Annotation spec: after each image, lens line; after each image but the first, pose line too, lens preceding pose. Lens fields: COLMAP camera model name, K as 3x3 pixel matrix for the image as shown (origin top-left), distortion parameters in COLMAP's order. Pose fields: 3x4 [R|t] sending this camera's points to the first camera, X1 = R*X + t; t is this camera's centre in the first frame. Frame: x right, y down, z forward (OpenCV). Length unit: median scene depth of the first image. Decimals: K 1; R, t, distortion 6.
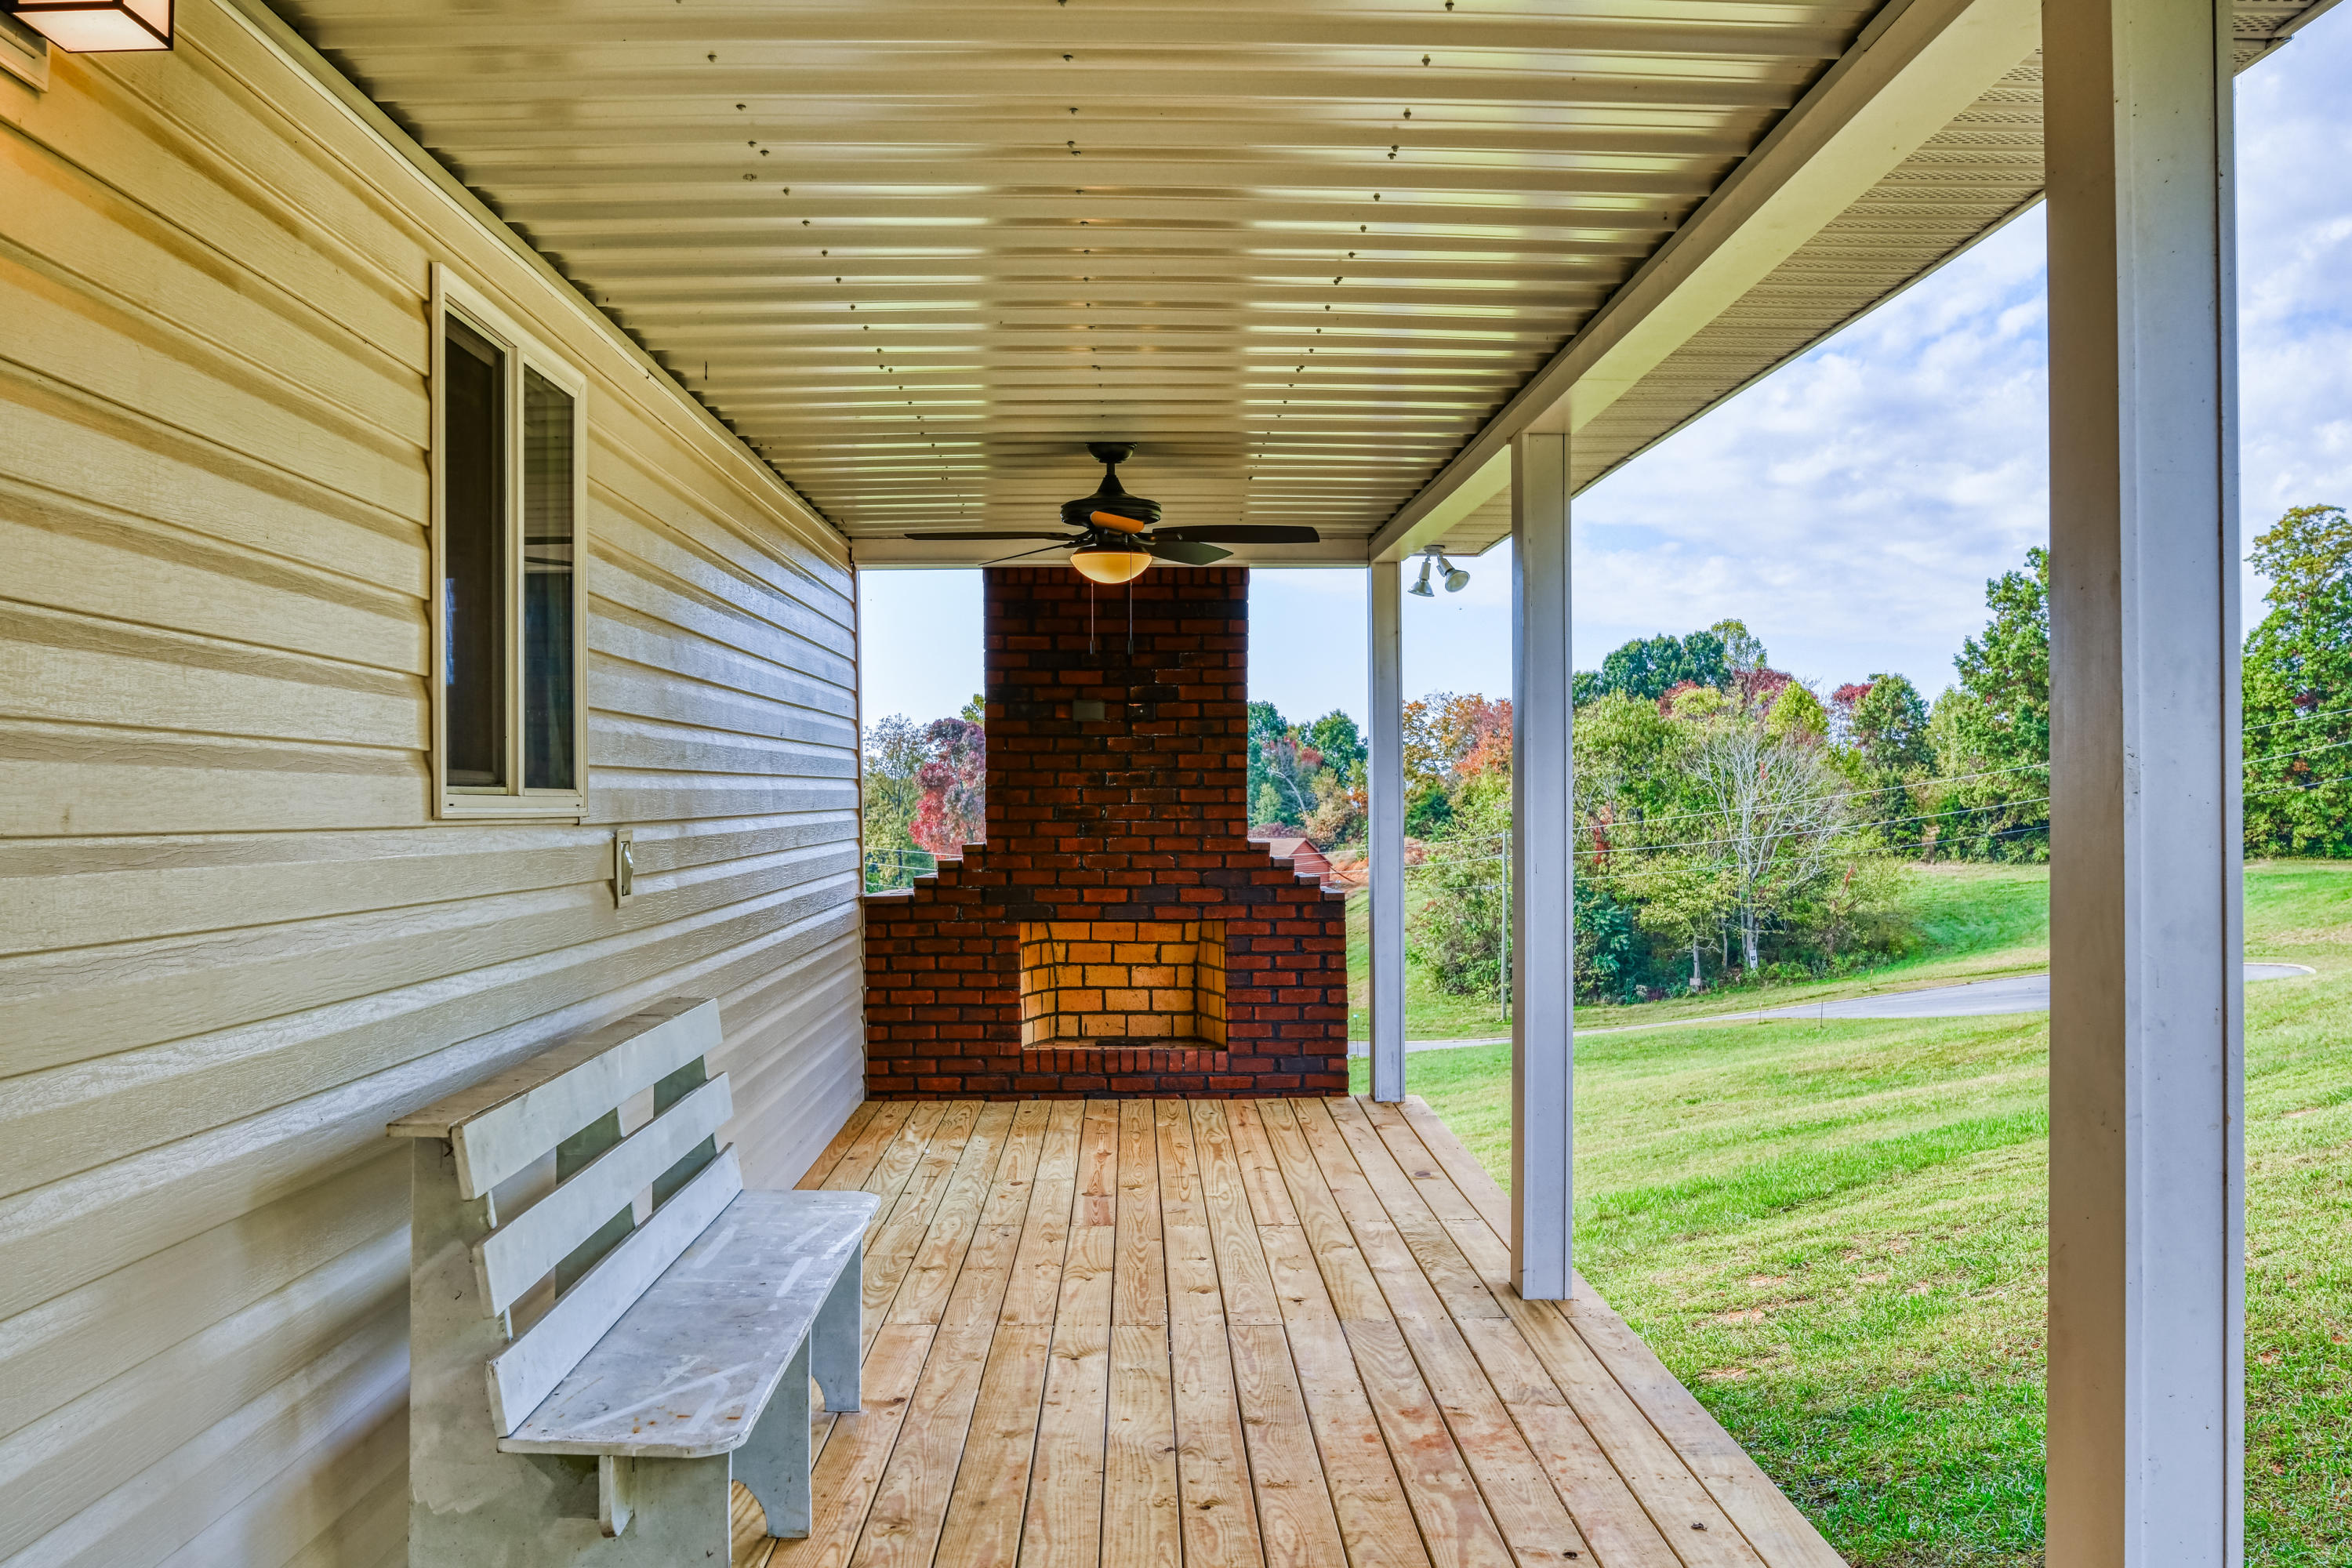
lens RADIAL K [[2095.6, 0, 1173.8], [0, 2095.6, 780.3], [0, 0, 1]] dist [-0.000716, -0.001194]
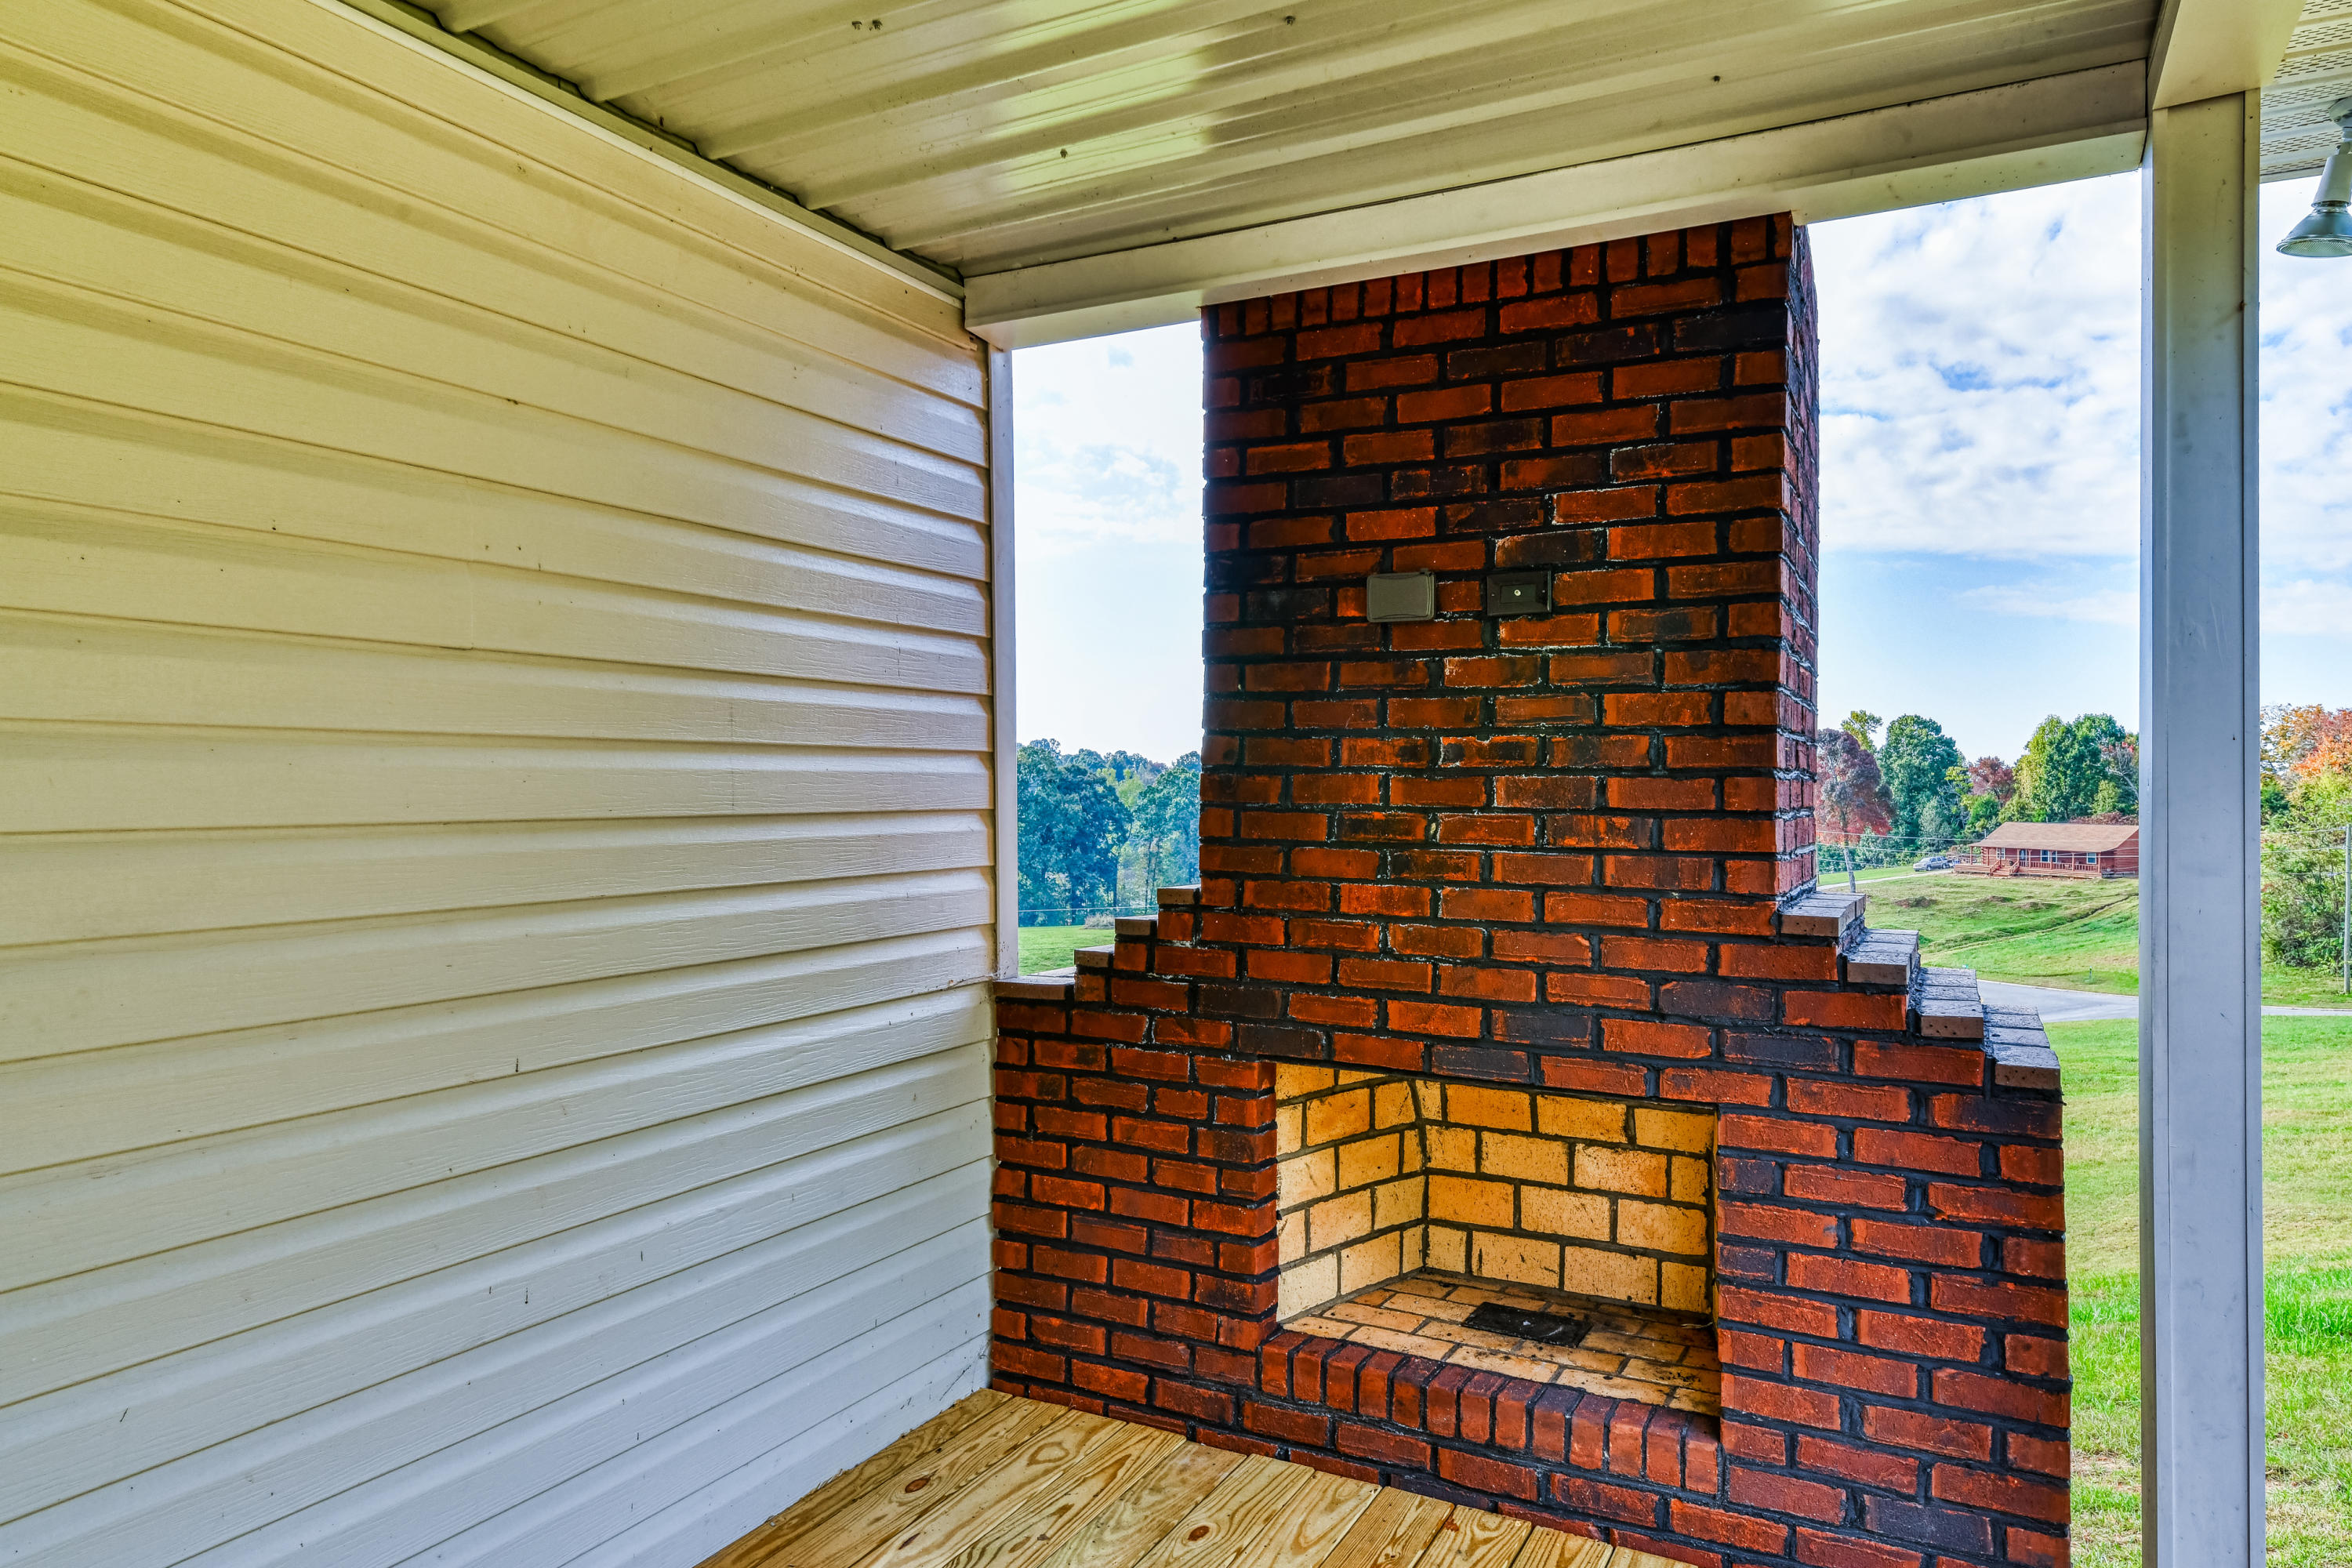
lens RADIAL K [[1430.3, 0, 1297.6], [0, 1430.3, 771.5], [0, 0, 1]] dist [0.028519, -0.000730]
pose [[0.892619, 0.006578, -0.450764, 0.076067], [-0.007549, 0.999971, -0.000355, 0.003728], [0.450749, 0.003720, 0.892643, 0.719981]]
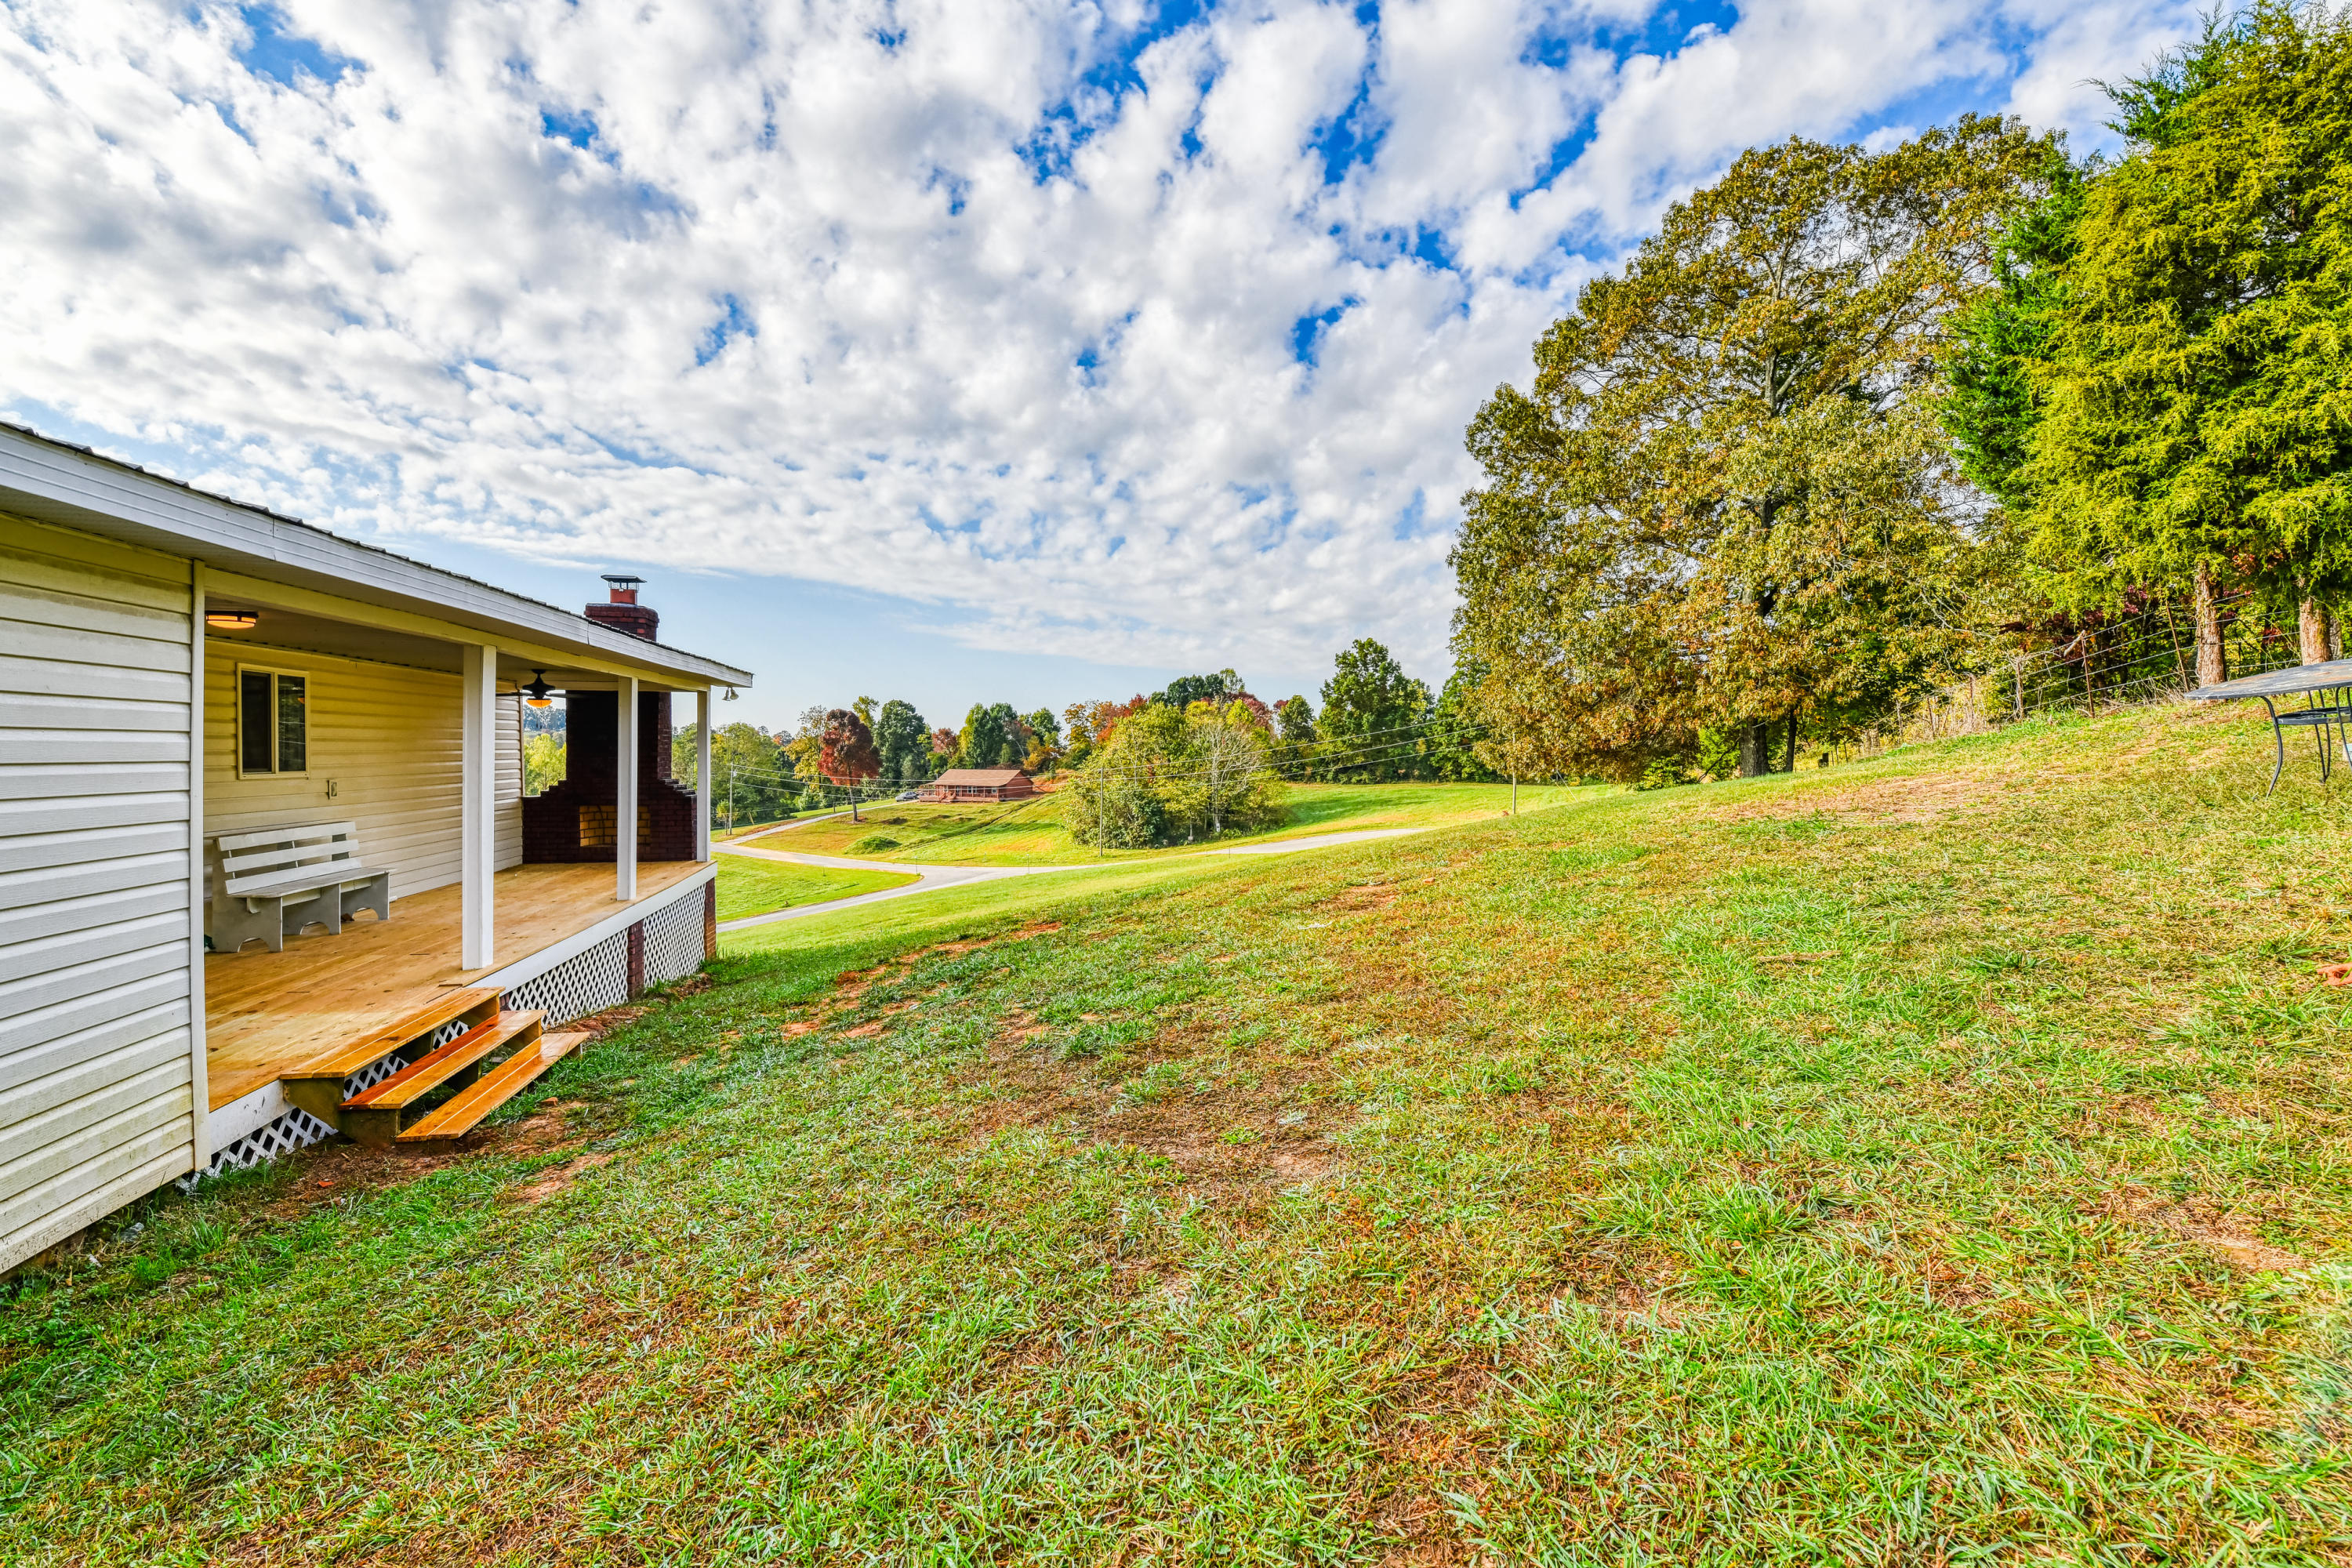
lens RADIAL K [[1028.5, 0, 1134.2], [0, 1028.5, 755.6], [0, 0, 1]] dist [-0.013755, -0.000911]
pose [[0.989069, 0.010354, 0.147091, 0.518936], [-0.012507, 0.999828, 0.013722, -0.036814], [-0.146924, -0.015411, 0.989028, -0.620243]]
